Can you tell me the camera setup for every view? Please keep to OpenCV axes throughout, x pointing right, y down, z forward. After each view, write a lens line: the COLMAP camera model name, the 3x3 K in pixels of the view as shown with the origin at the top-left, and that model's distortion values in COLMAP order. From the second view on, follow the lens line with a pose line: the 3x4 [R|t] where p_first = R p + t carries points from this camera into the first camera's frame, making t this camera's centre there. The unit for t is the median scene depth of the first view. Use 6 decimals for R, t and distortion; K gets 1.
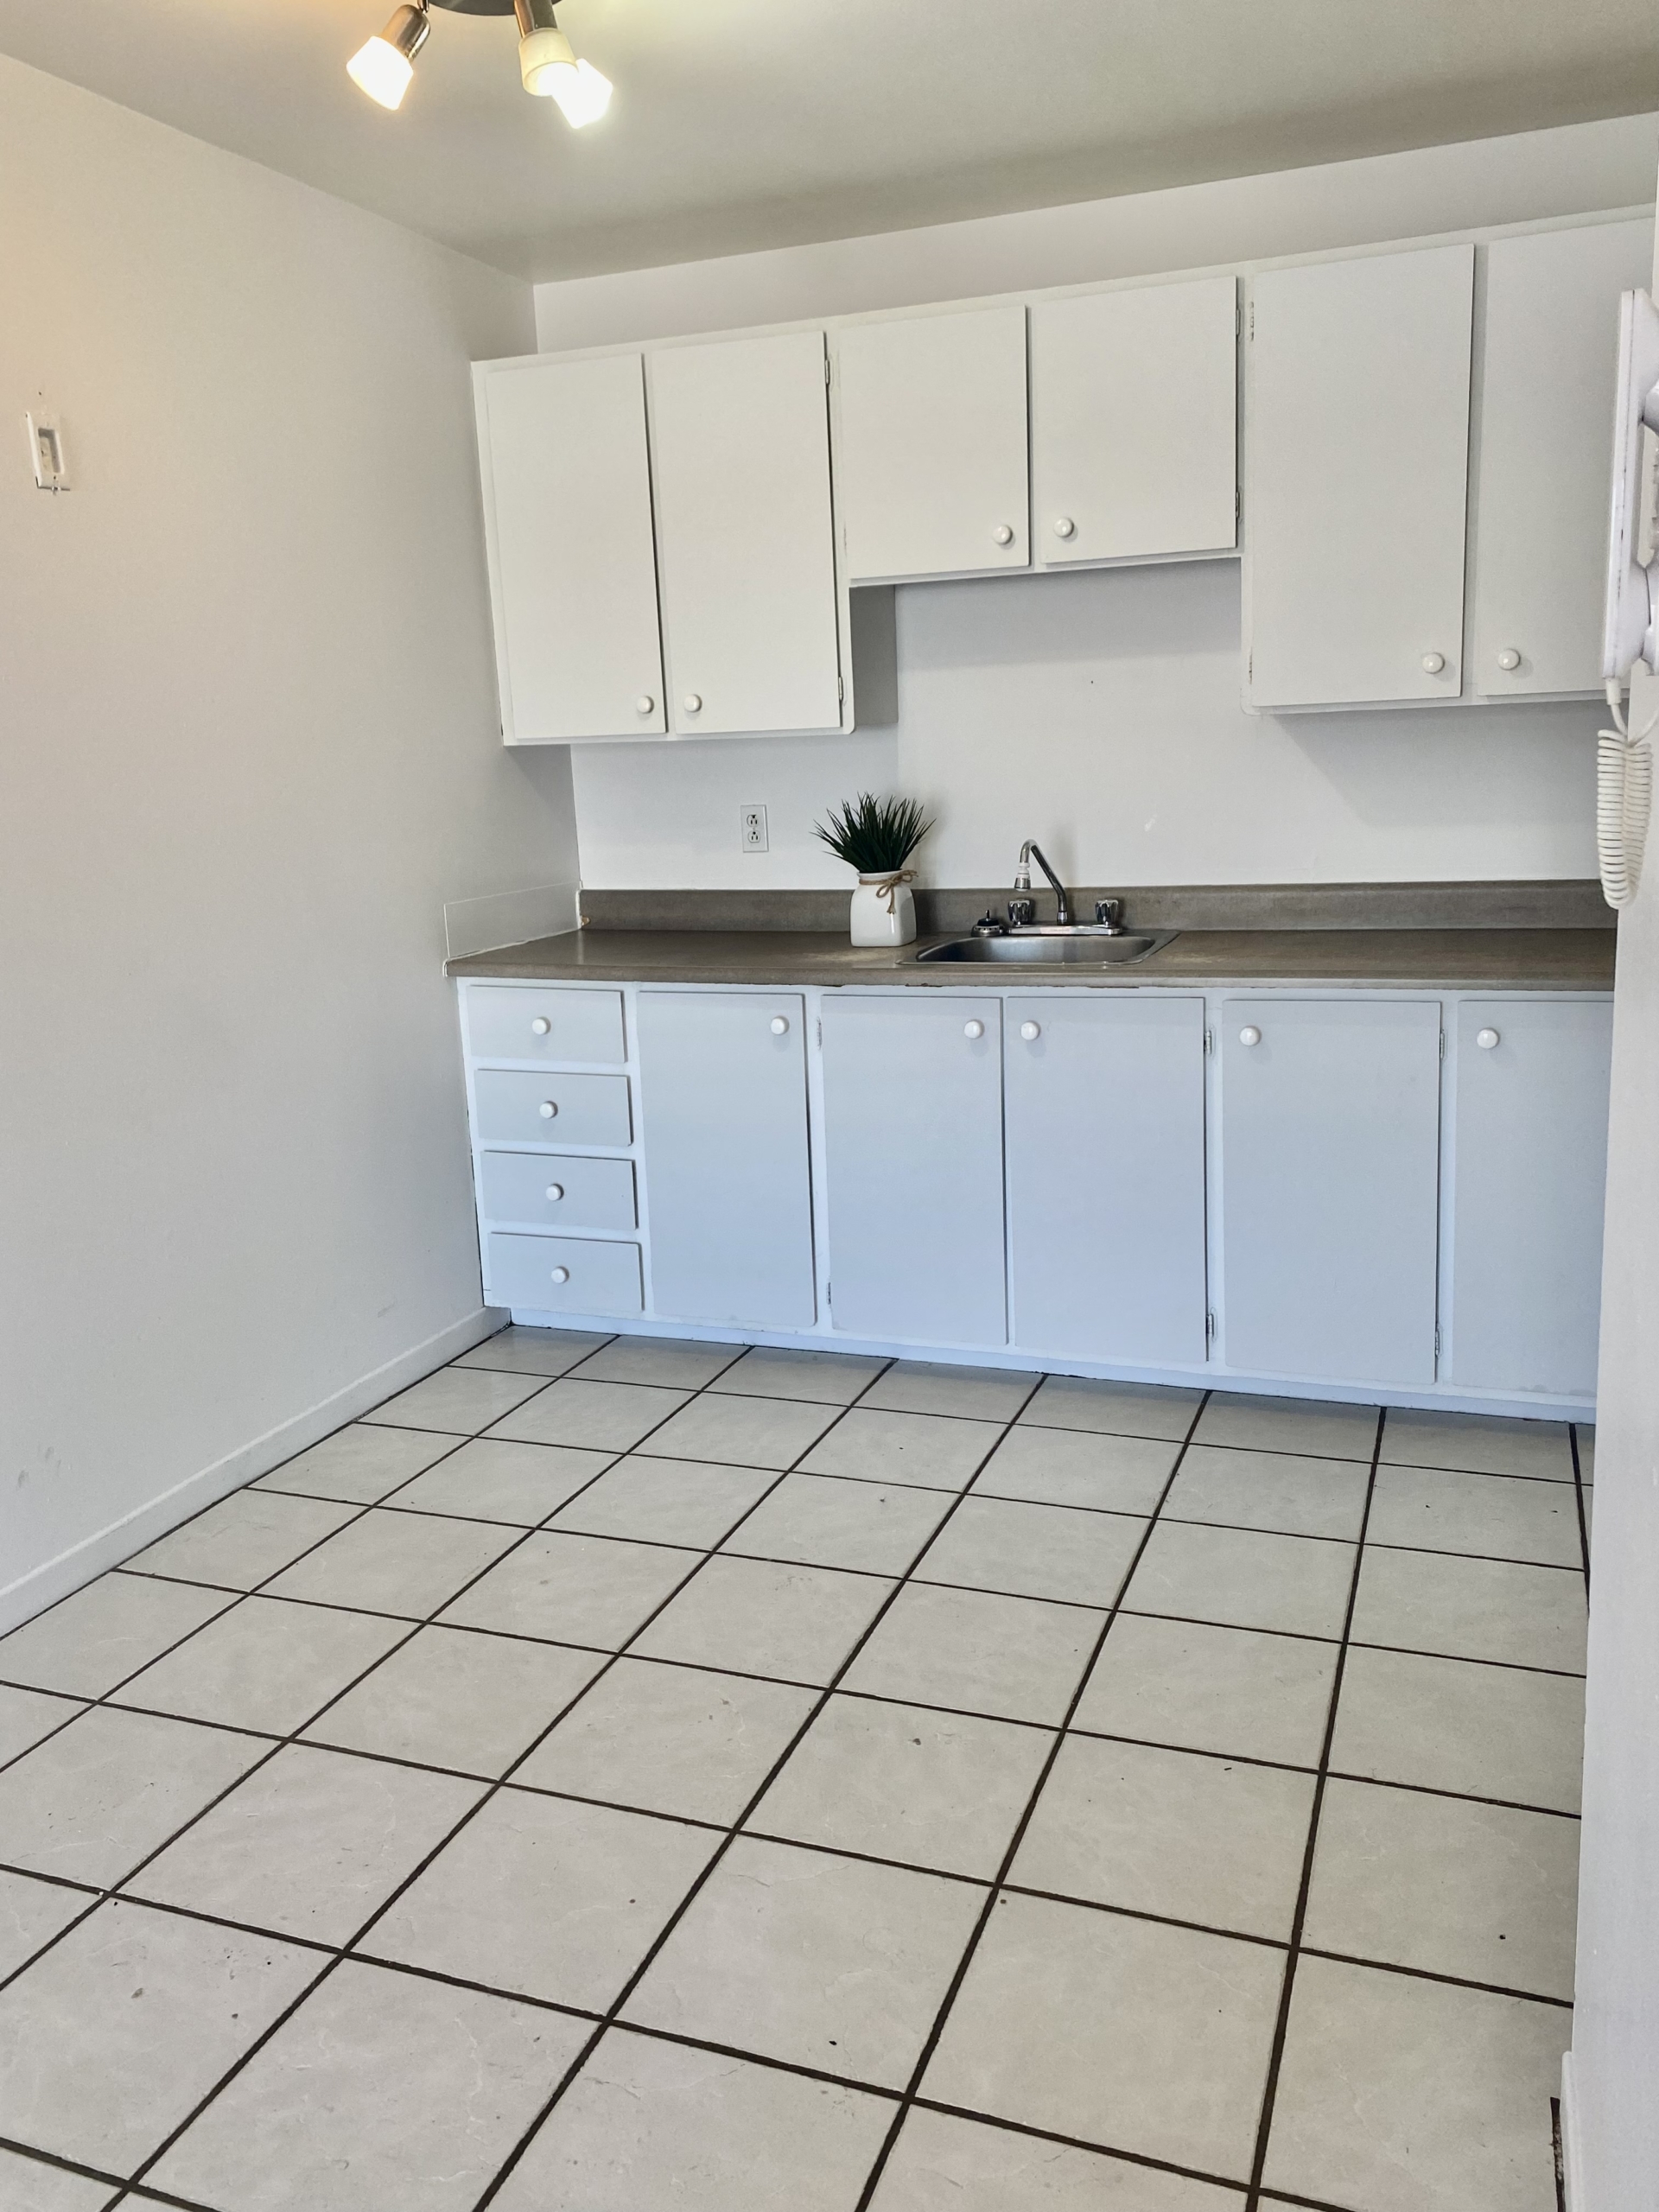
lens RADIAL K [[1740.4, 0, 829.5], [0, 1740.4, 1106.0], [0, 0, 1]] dist [-0.014011, -0.008071]
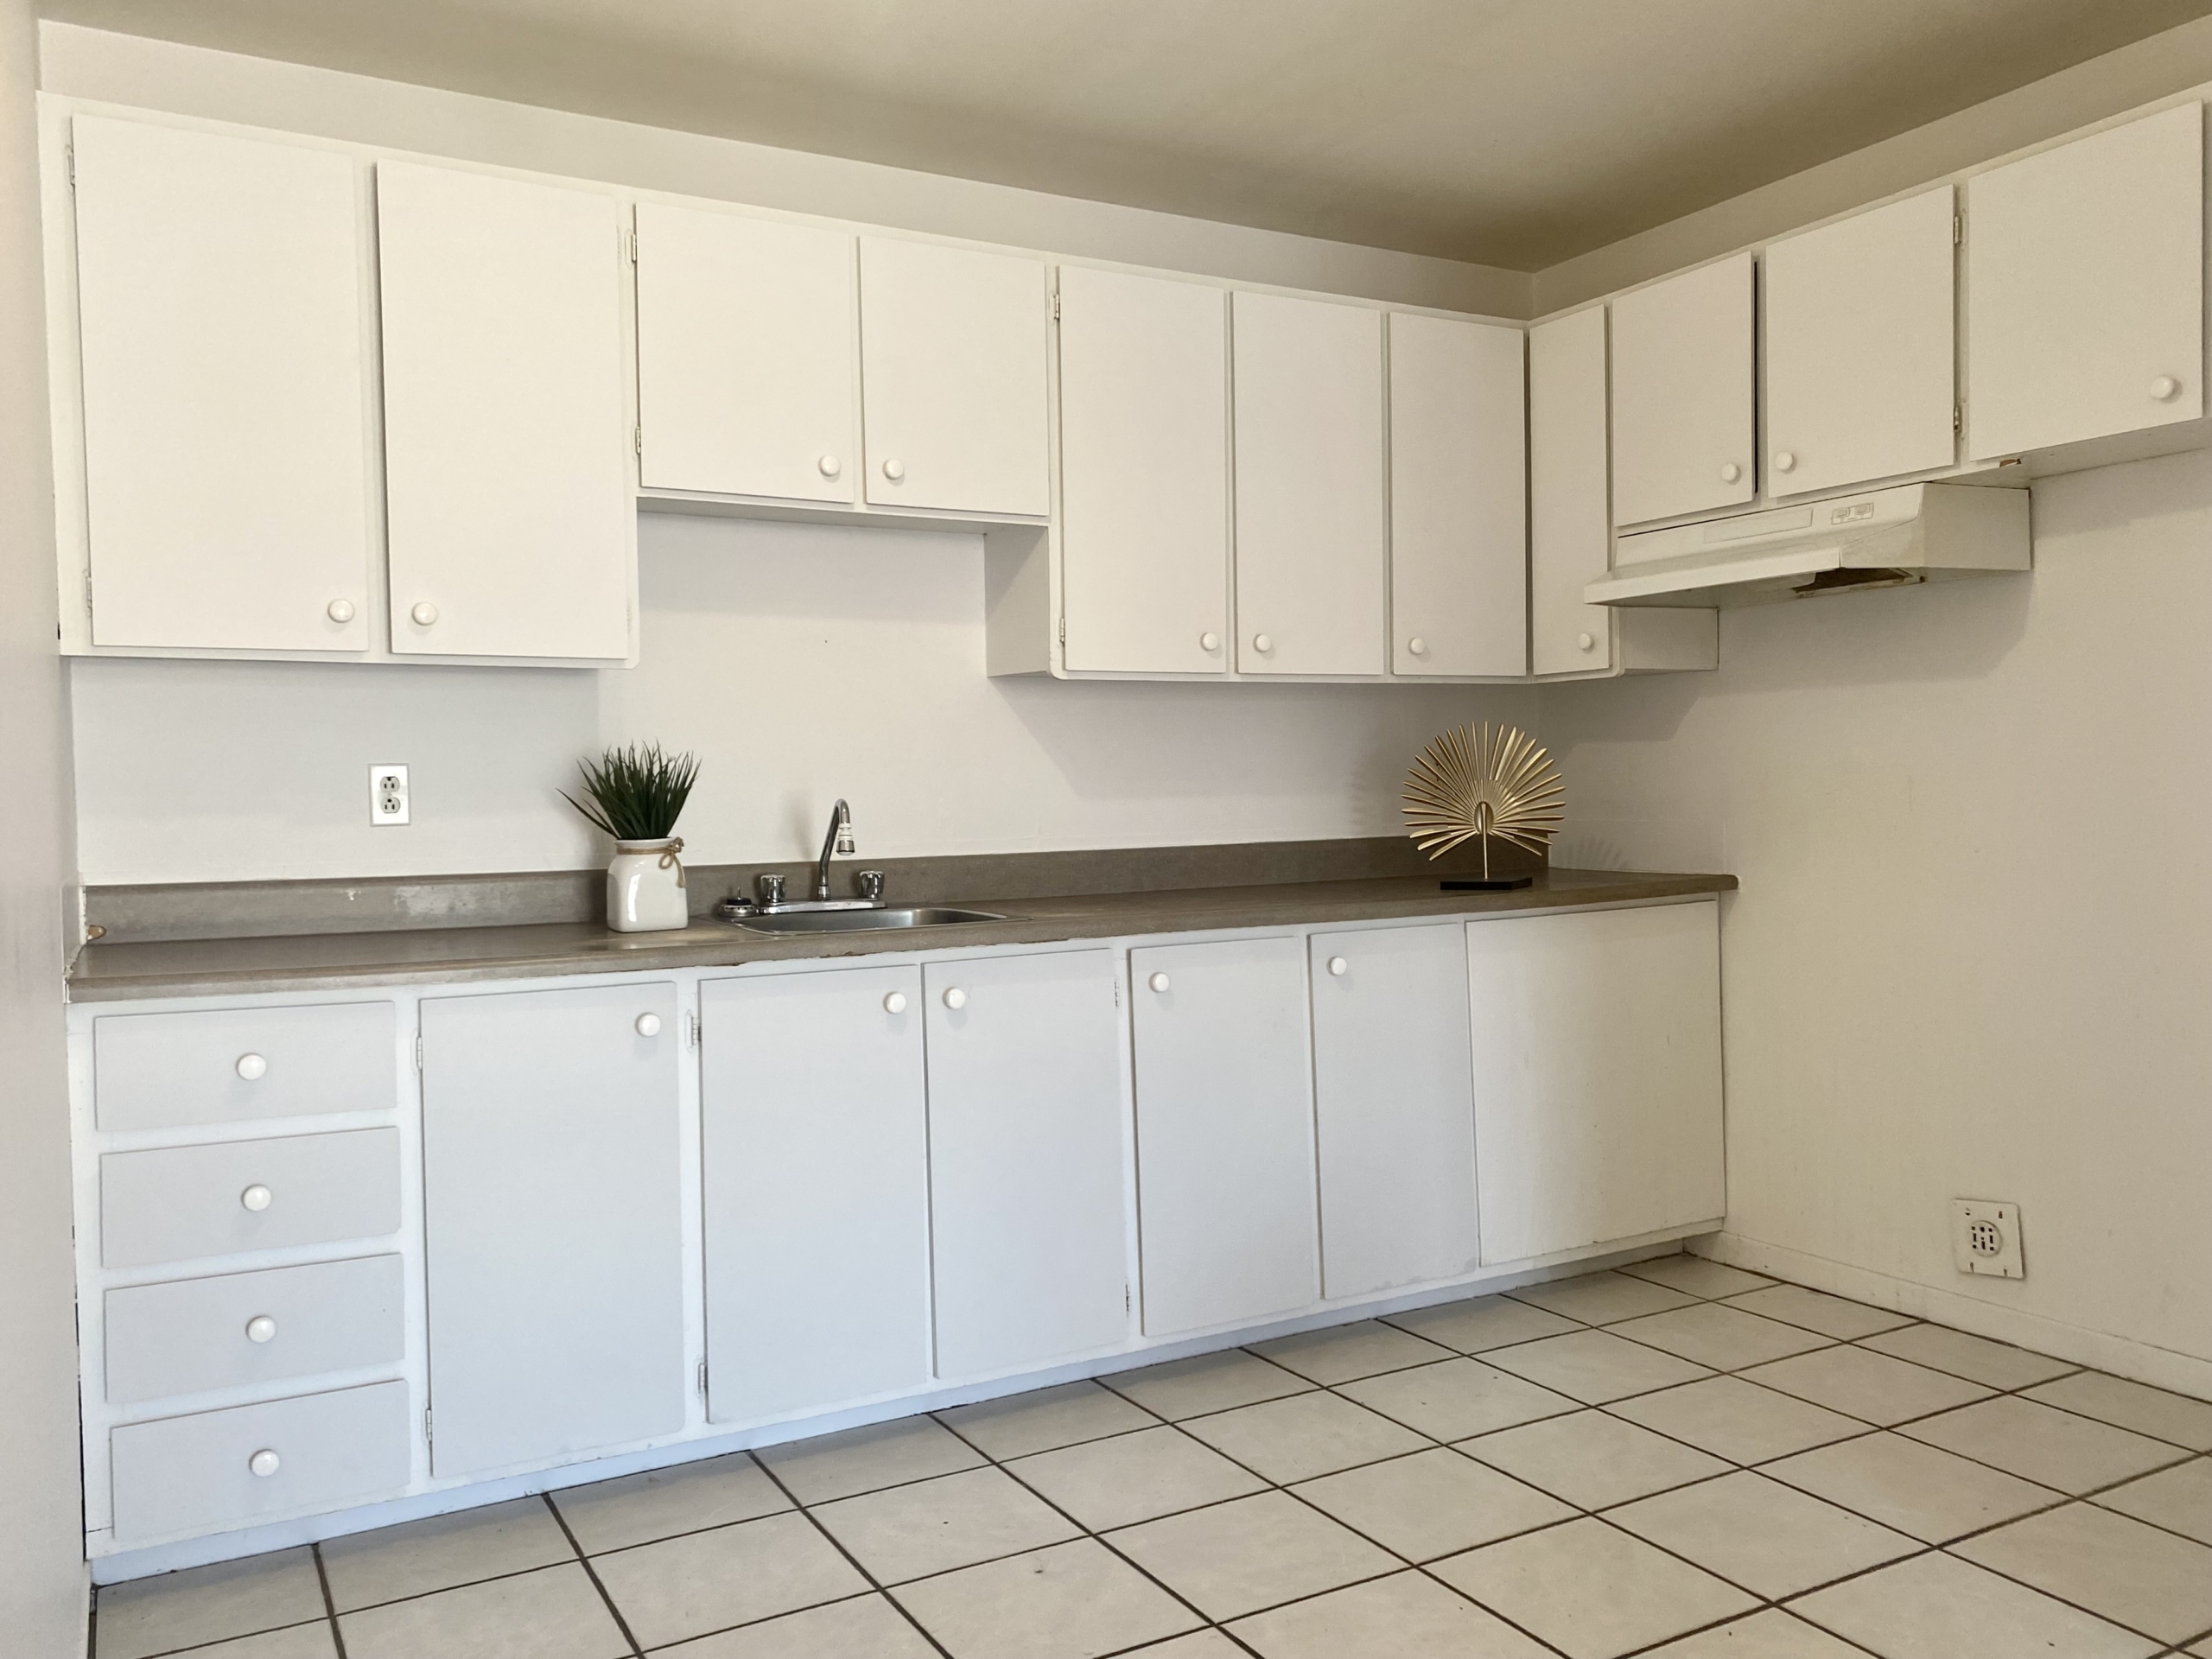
lens RADIAL K [[1740.4, 0, 1106.0], [0, 1740.4, 829.5], [0, 0, 1]] dist [-0.014011, -0.008071]
pose [[0.619125, 0.015741, 0.785135, -0.475933], [0.153149, 0.978182, -0.140378, 0.007060], [-0.770214, 0.207154, 0.603206, 0.347196]]
